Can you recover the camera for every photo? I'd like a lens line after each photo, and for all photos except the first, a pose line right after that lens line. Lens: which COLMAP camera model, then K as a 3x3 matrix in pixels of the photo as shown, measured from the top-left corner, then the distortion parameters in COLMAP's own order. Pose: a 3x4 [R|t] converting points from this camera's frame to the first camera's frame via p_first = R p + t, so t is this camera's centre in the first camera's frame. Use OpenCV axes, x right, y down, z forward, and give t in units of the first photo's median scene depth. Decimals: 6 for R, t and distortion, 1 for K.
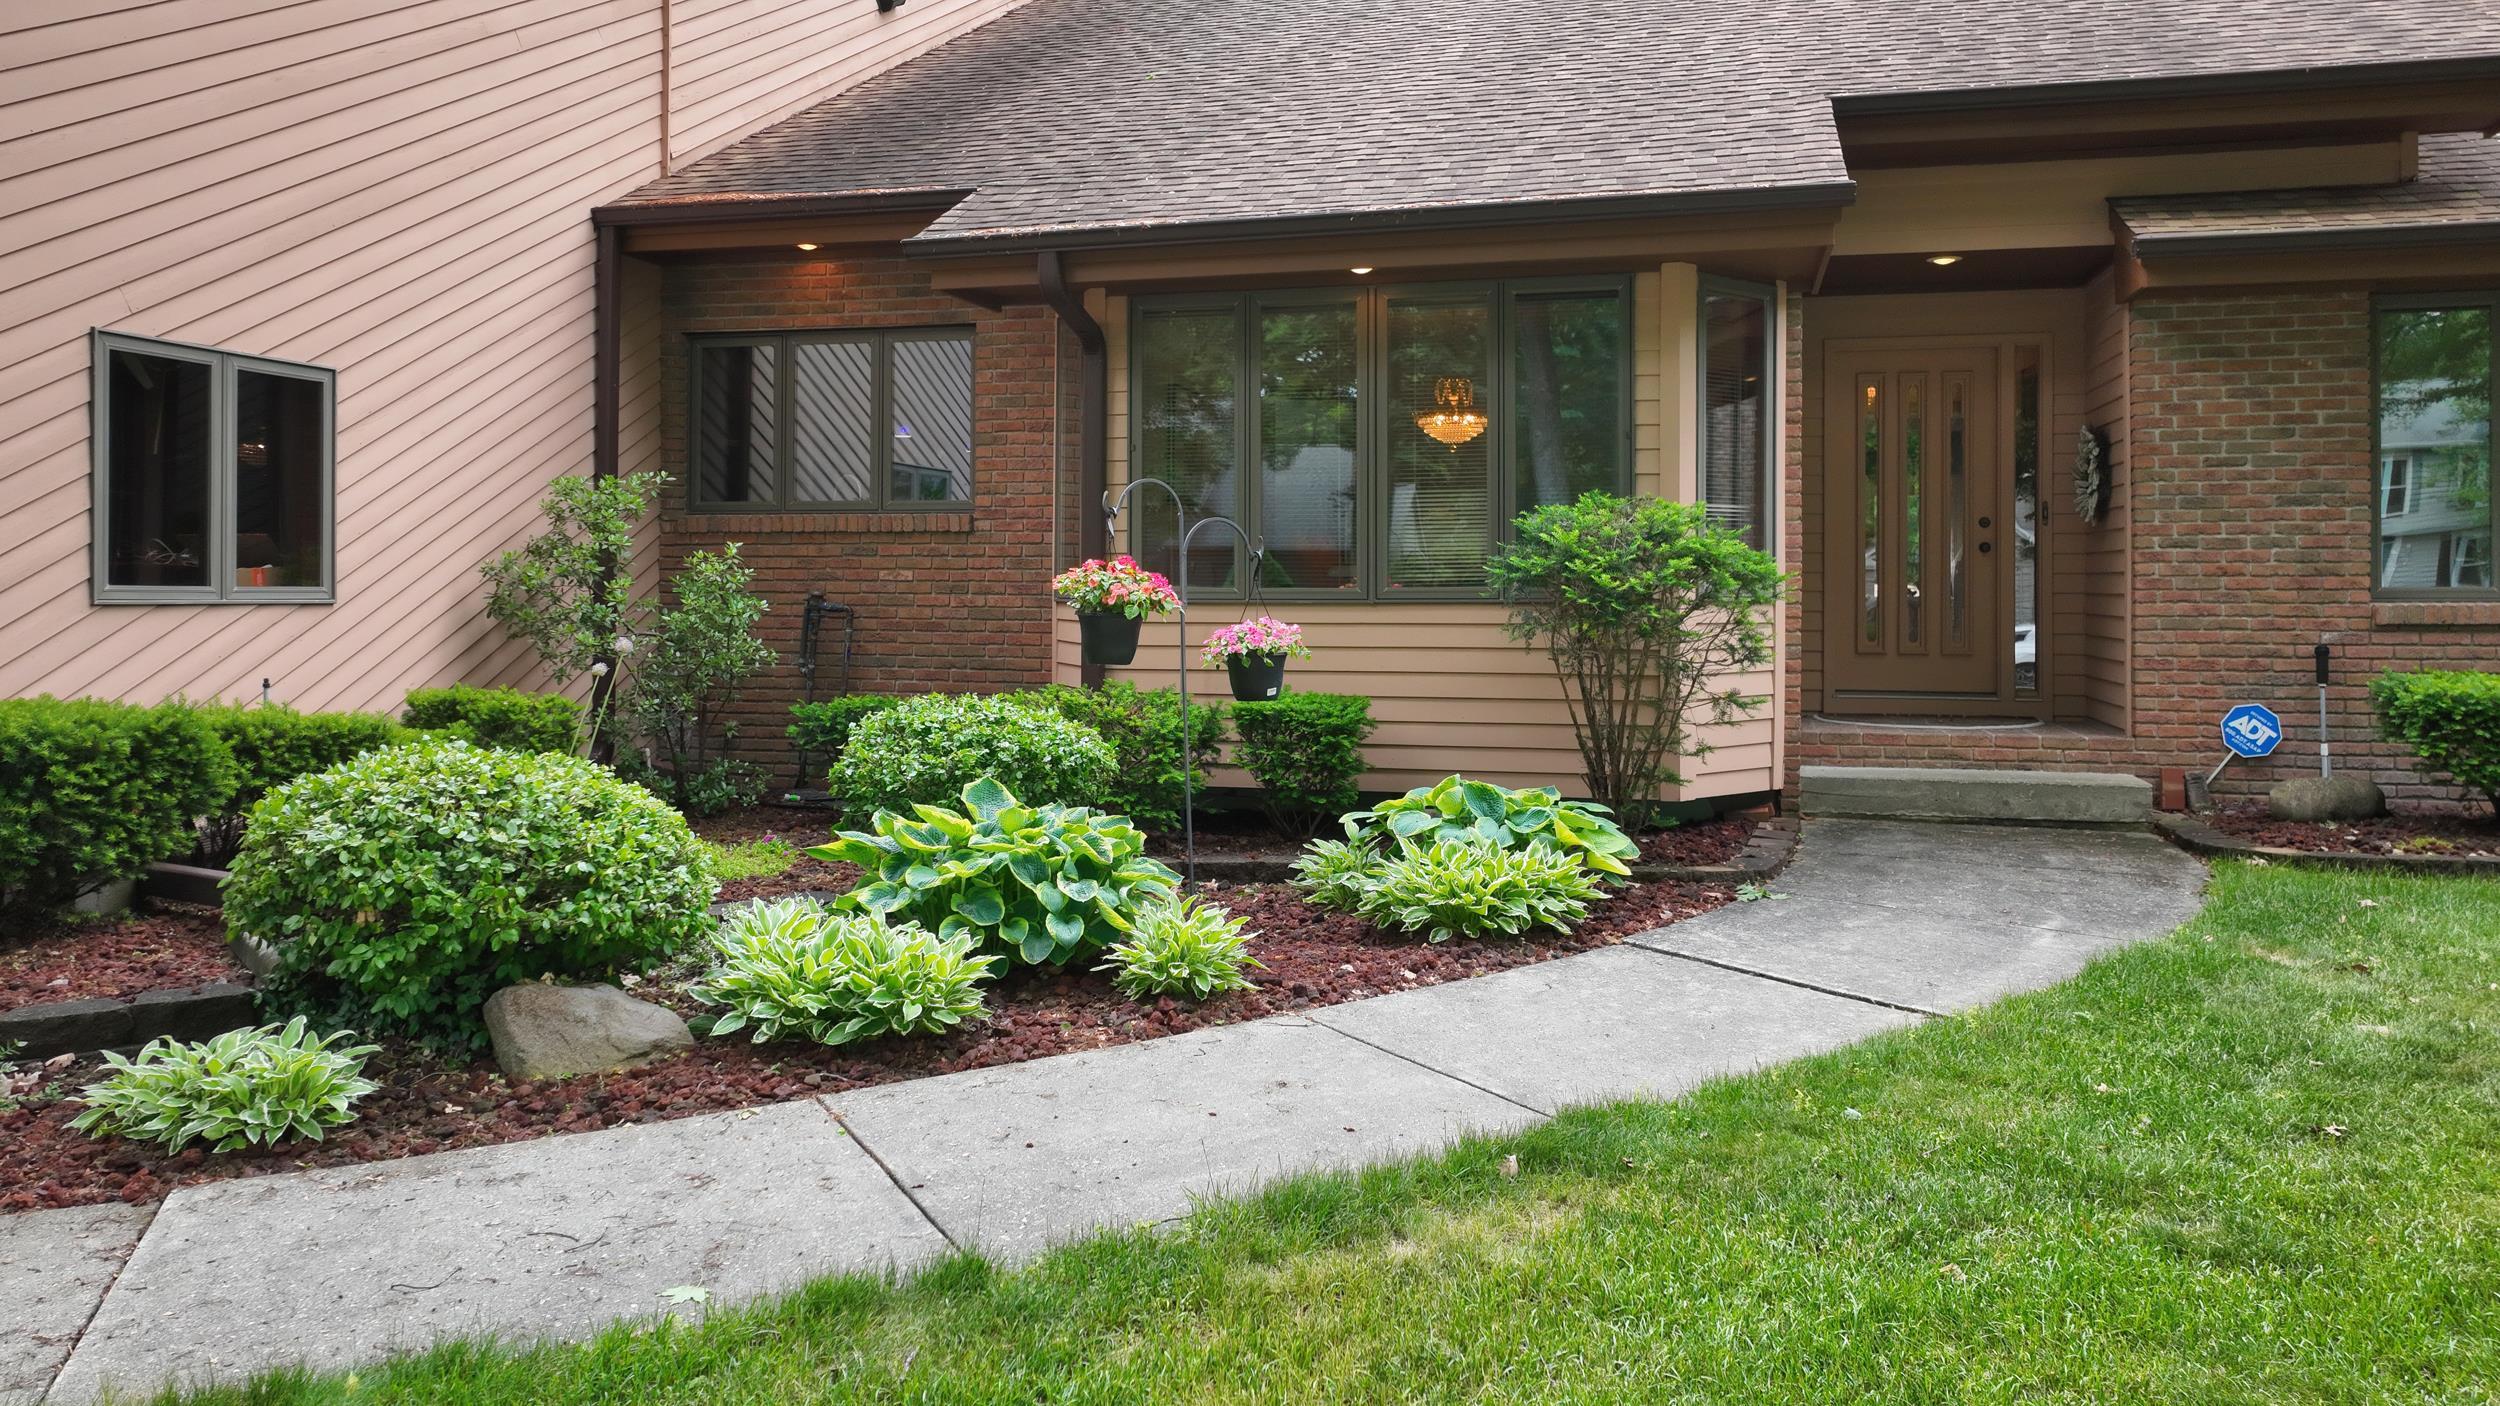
lens RADIAL K [[1807.5, 0, 1259.2], [0, 1807.5, 570.3], [0, 0, 1]] dist [0.003245, 0.008074]
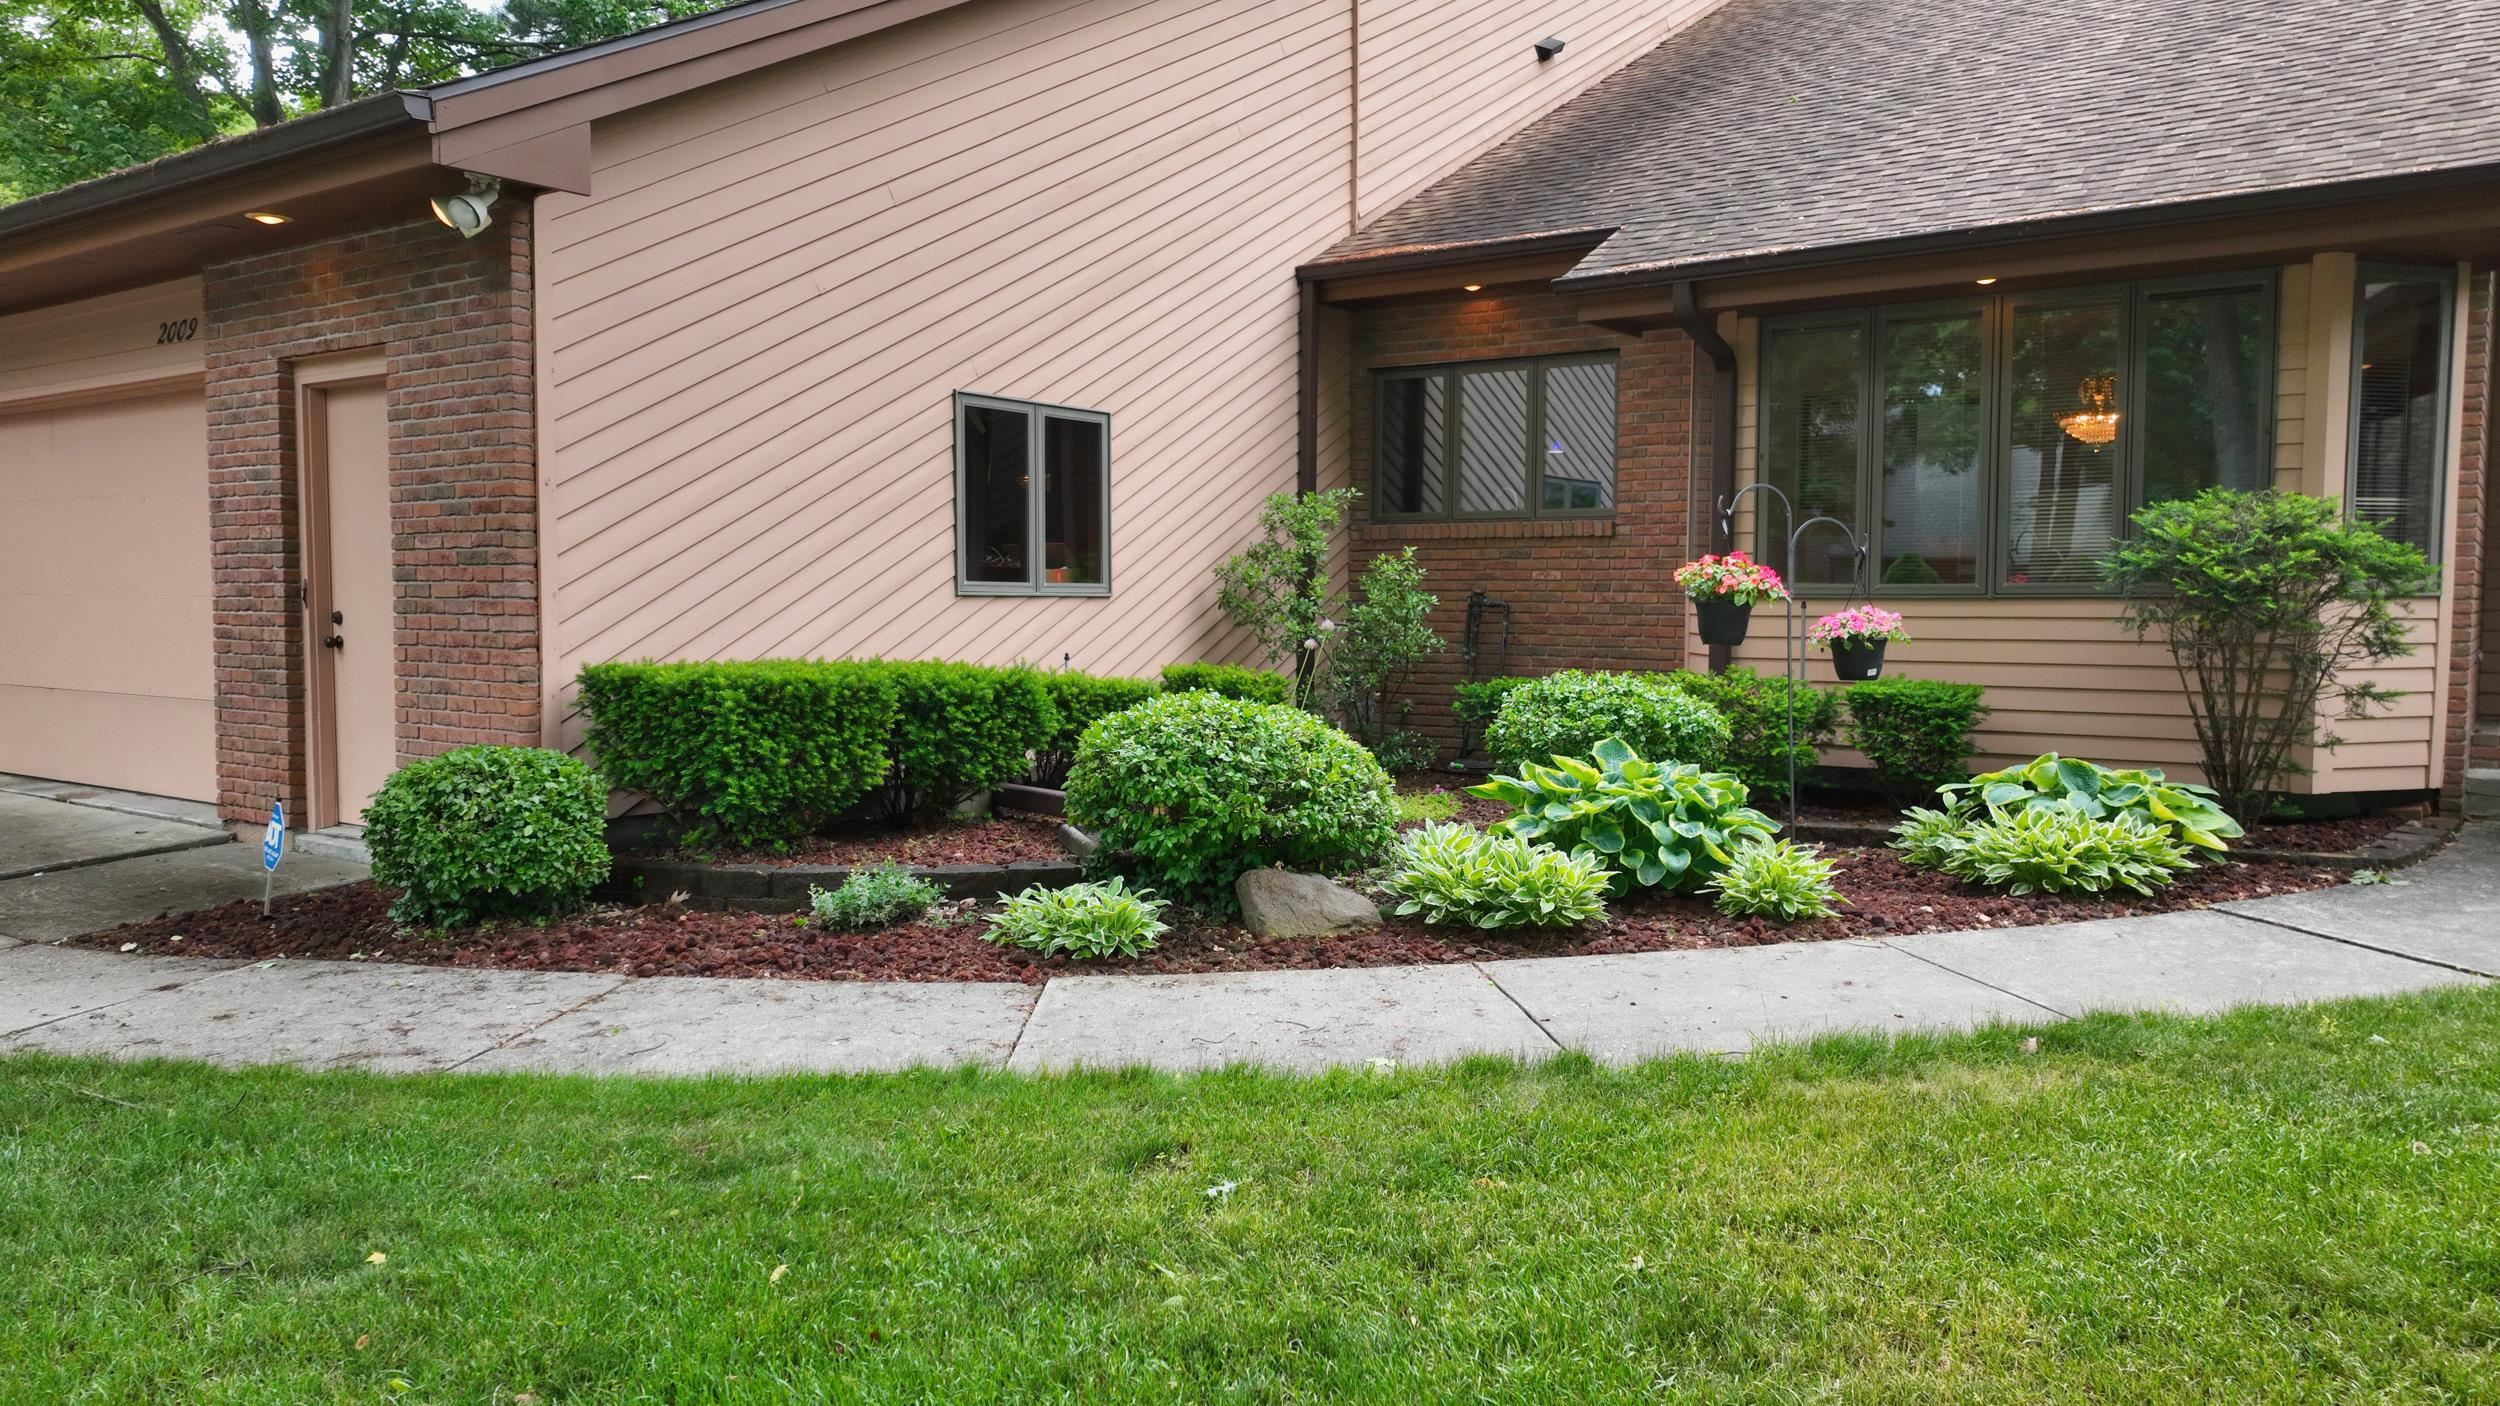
lens RADIAL K [[1762.5, 0, 1255.6], [0, 1762.5, 704.9], [0, 0, 1]] dist [0.007605, -0.002666]
pose [[0.933263, 0.022602, -0.358481, 0.038832], [0.002477, 0.997590, 0.069344, 0.009324], [0.359184, -0.065604, 0.930958, -0.145948]]
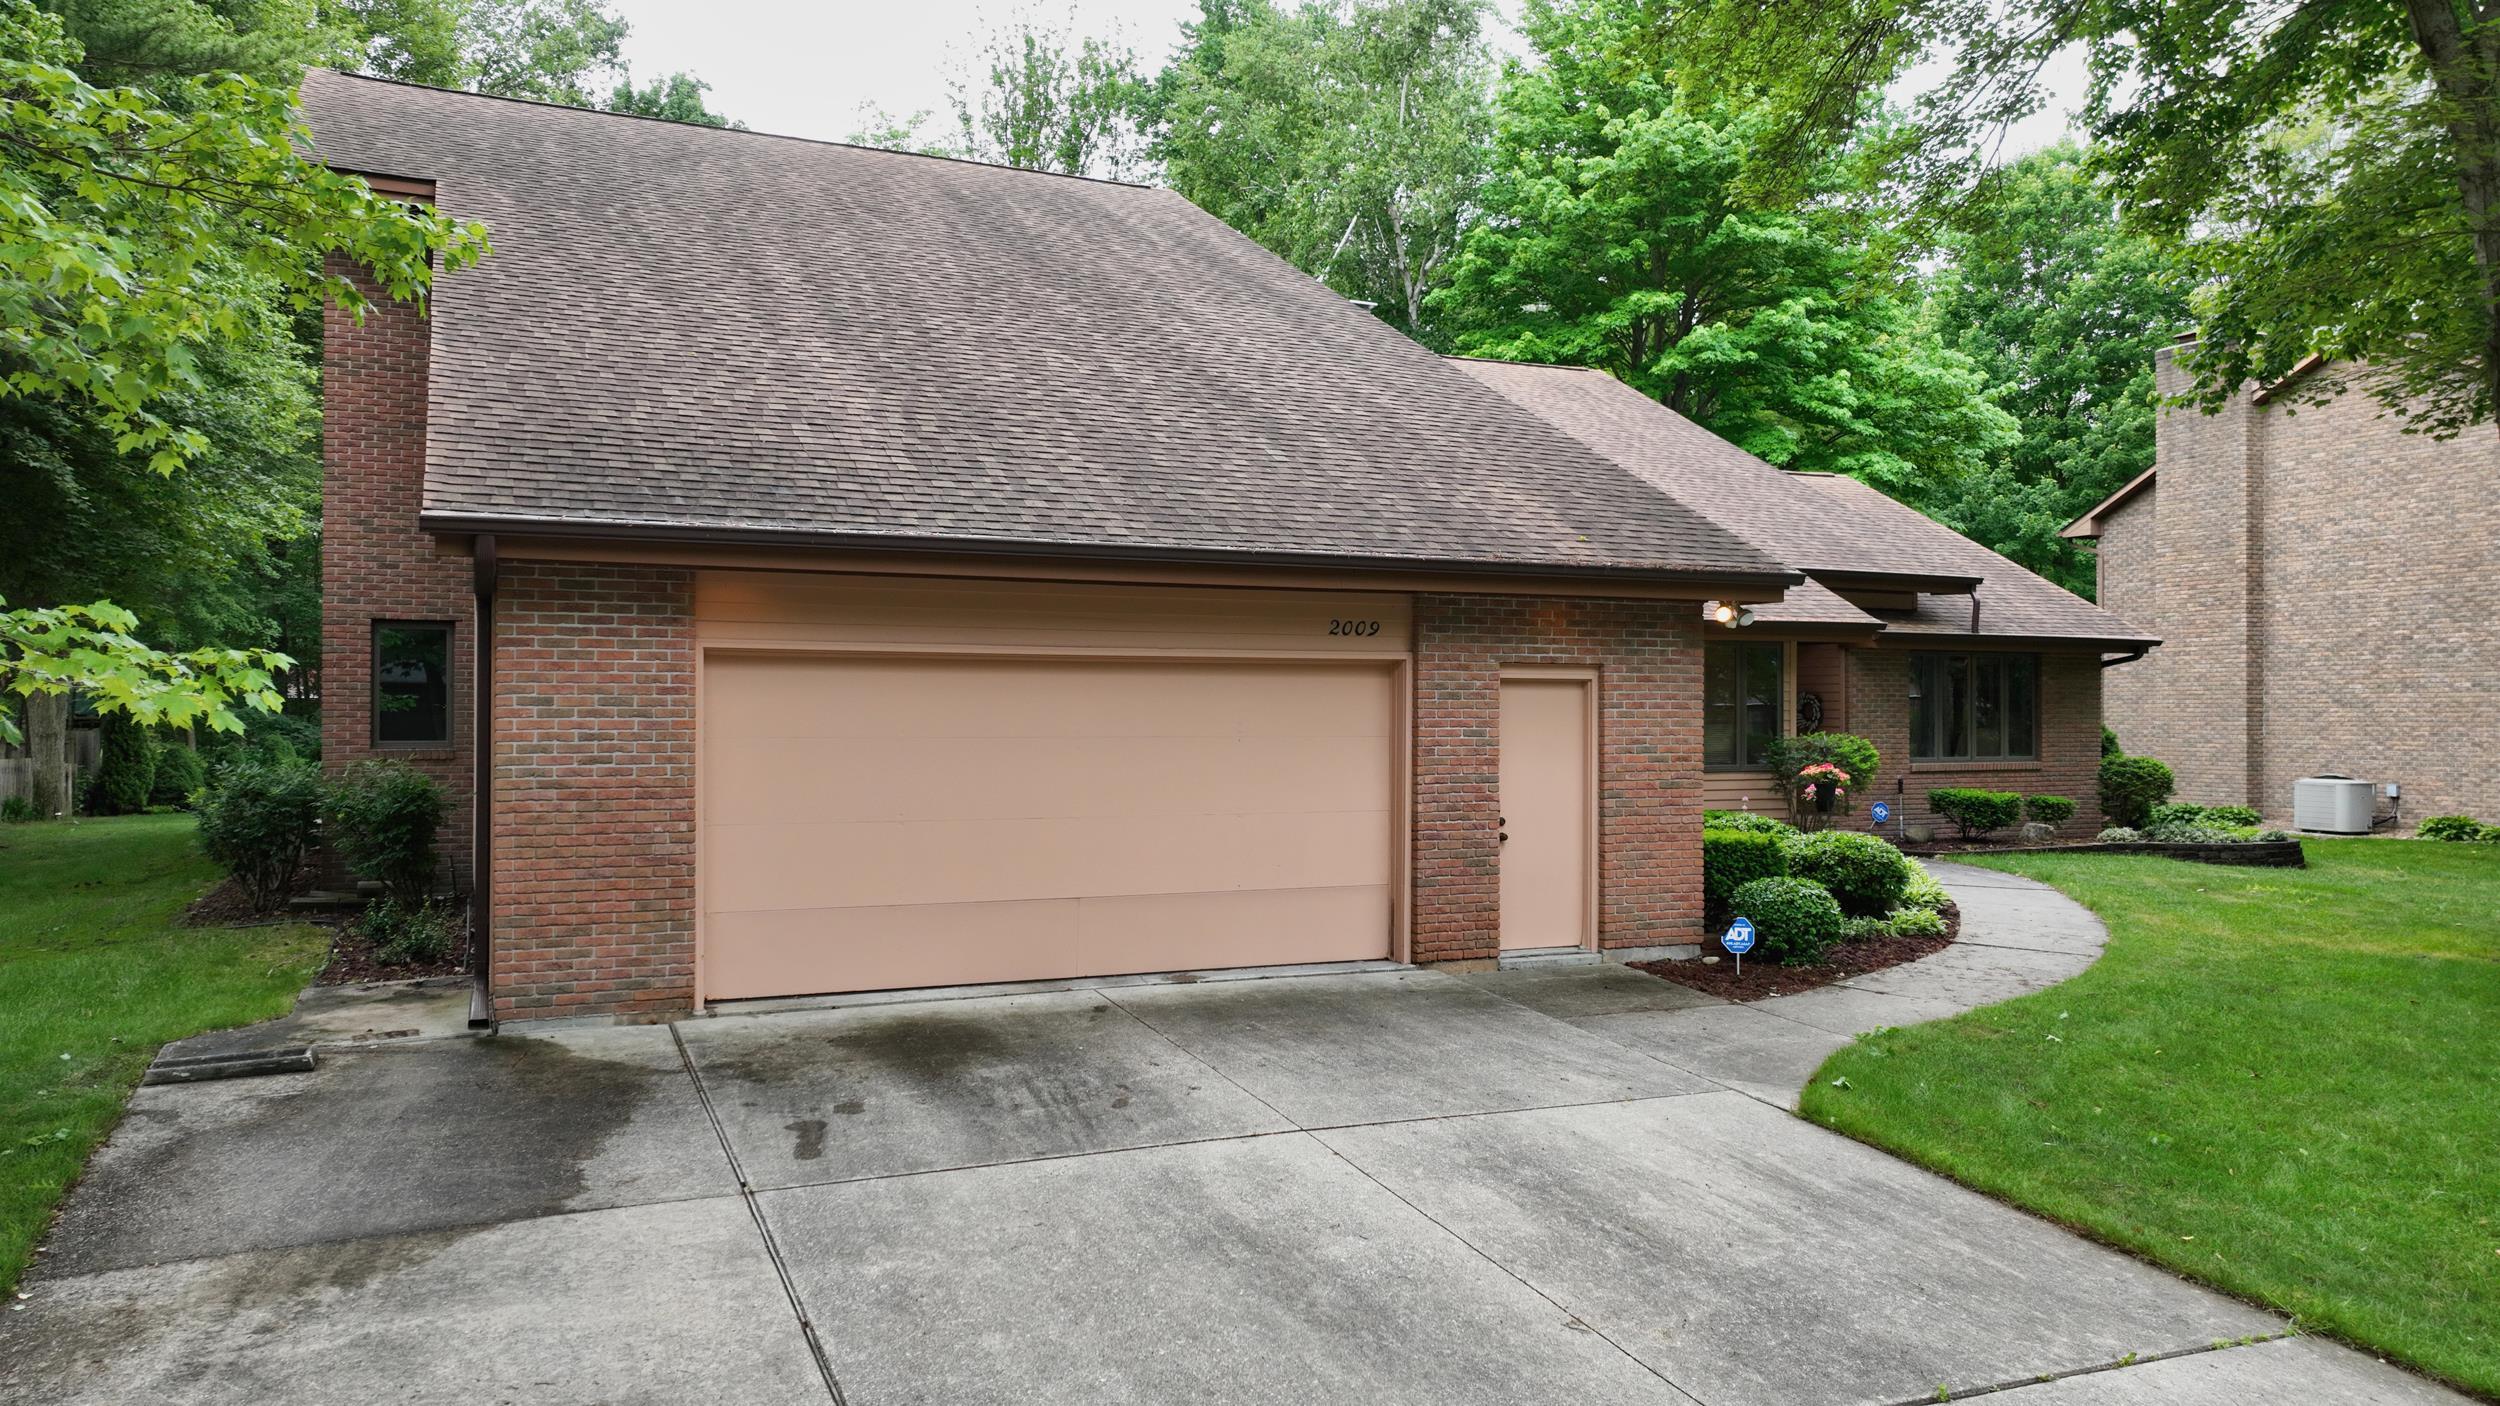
lens RADIAL K [[1769.2, 0, 1250.0], [0, 1769.2, 703.0], [0, 0, 1]] dist [0.007907, 0.008226]
pose [[0.776797, 0.002570, 0.629746, -2.246053], [-0.008215, 0.999948, 0.006051, -0.099208], [-0.629697, -0.009874, 0.776778, -0.546364]]
